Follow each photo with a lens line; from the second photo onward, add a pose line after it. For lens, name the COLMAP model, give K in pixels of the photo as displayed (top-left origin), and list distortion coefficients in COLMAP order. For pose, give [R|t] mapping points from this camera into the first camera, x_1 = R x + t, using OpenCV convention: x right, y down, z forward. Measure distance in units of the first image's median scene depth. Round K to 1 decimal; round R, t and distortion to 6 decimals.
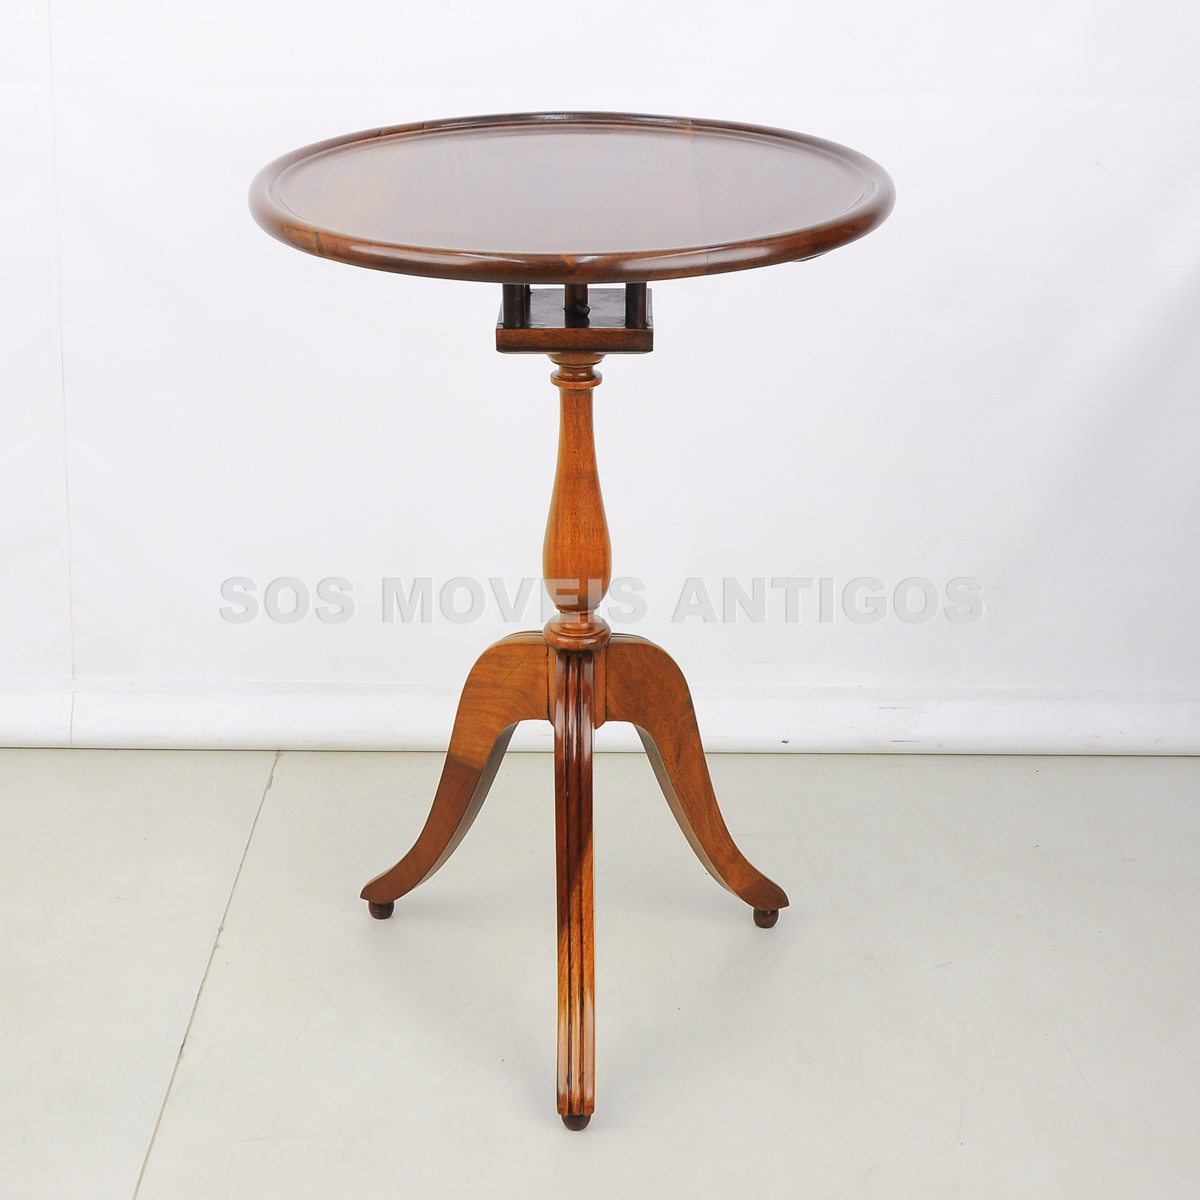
lens RADIAL K [[2125.0, 0, 600.0], [0, 2125.0, 600.0], [0, 0, 1]] dist [0.030835, -0.009240]
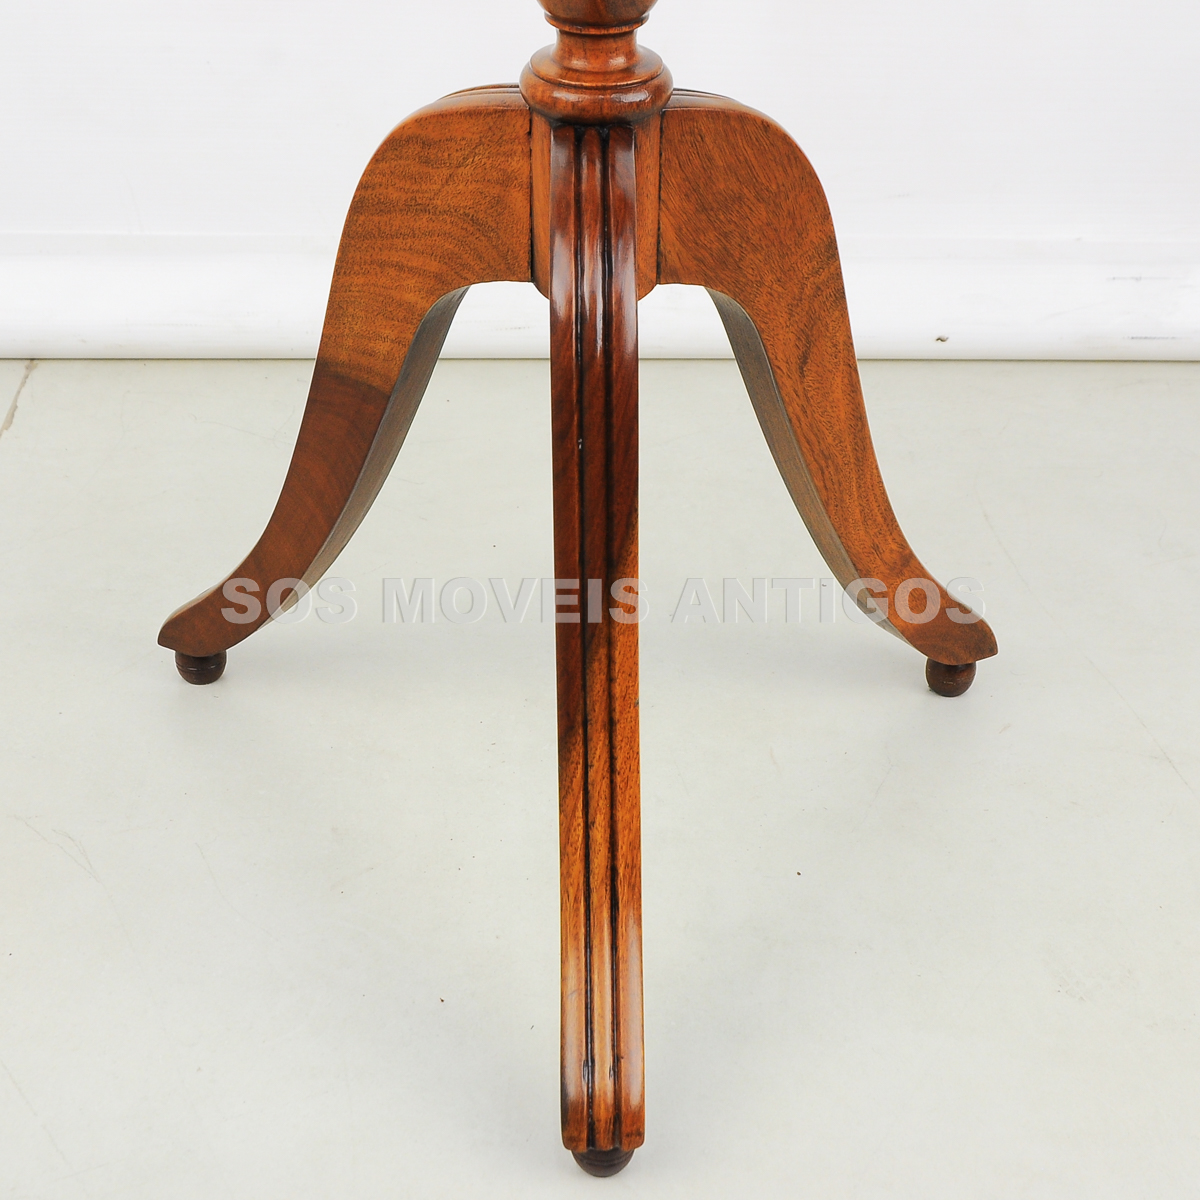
lens RADIAL K [[2553.4, 0, 568.1], [0, 2553.4, 600.1], [0, 0, 1]] dist [-0.043754, -0.062881]
pose [[0.999980, -0.004867, 0.004152, -0.019435], [0.004141, 0.987130, 0.159864, 0.037016], [-0.004877, -0.159844, 0.987130, 0.453293]]
